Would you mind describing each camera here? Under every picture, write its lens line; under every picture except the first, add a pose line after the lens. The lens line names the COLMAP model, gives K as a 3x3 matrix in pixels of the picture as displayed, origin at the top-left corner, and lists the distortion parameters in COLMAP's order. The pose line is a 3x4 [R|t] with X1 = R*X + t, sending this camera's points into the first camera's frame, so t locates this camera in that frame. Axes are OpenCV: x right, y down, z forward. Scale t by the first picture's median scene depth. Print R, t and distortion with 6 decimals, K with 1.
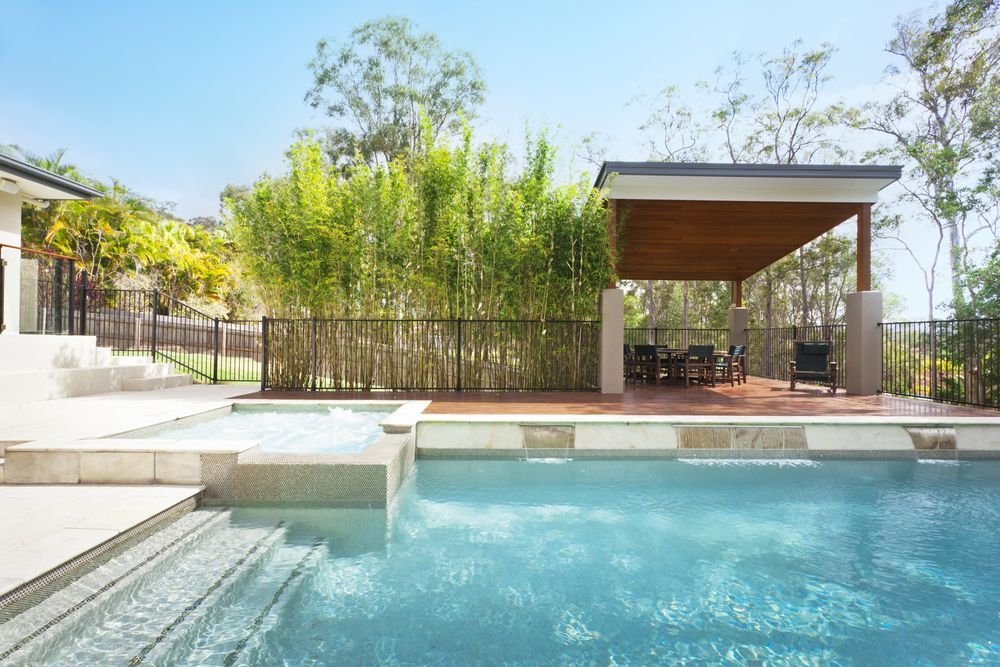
lens RADIAL K [[466.7, 0, 499.3], [0, 466.7, 334.5], [0, 0, 1]] dist [-0.001525, -0.000014]
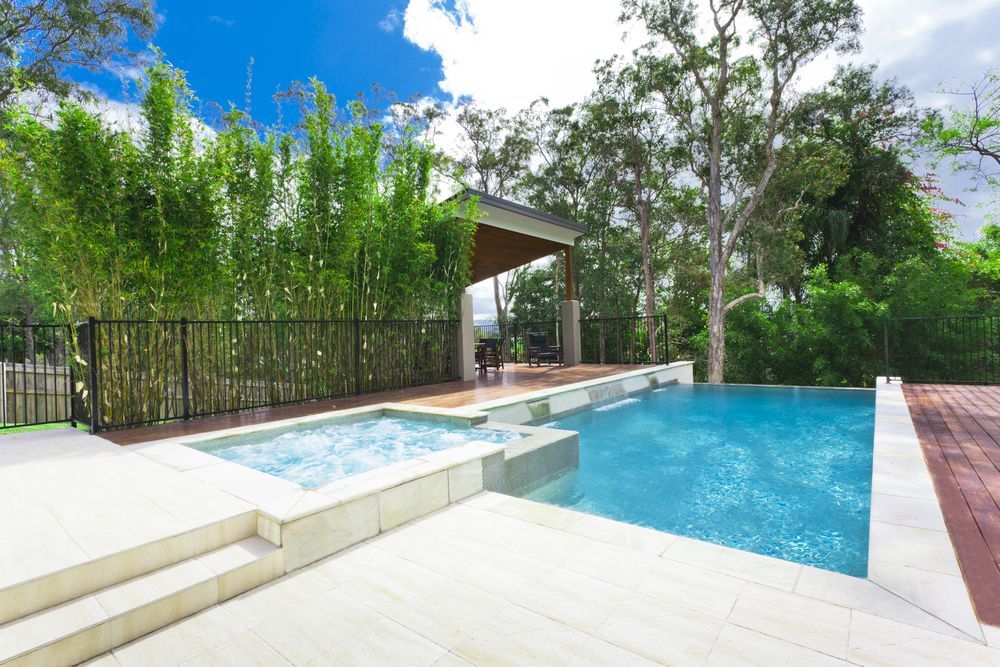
lens RADIAL K [[466.7, 0, 500.8], [0, 466.7, 332.6], [0, 0, 1]] dist [-0.001525, -0.000014]
pose [[0.634984, -0.026367, 0.772075, -0.950709], [0.033848, 0.999407, 0.006293, -0.002775], [-0.771784, 0.022137, 0.635500, 0.254952]]
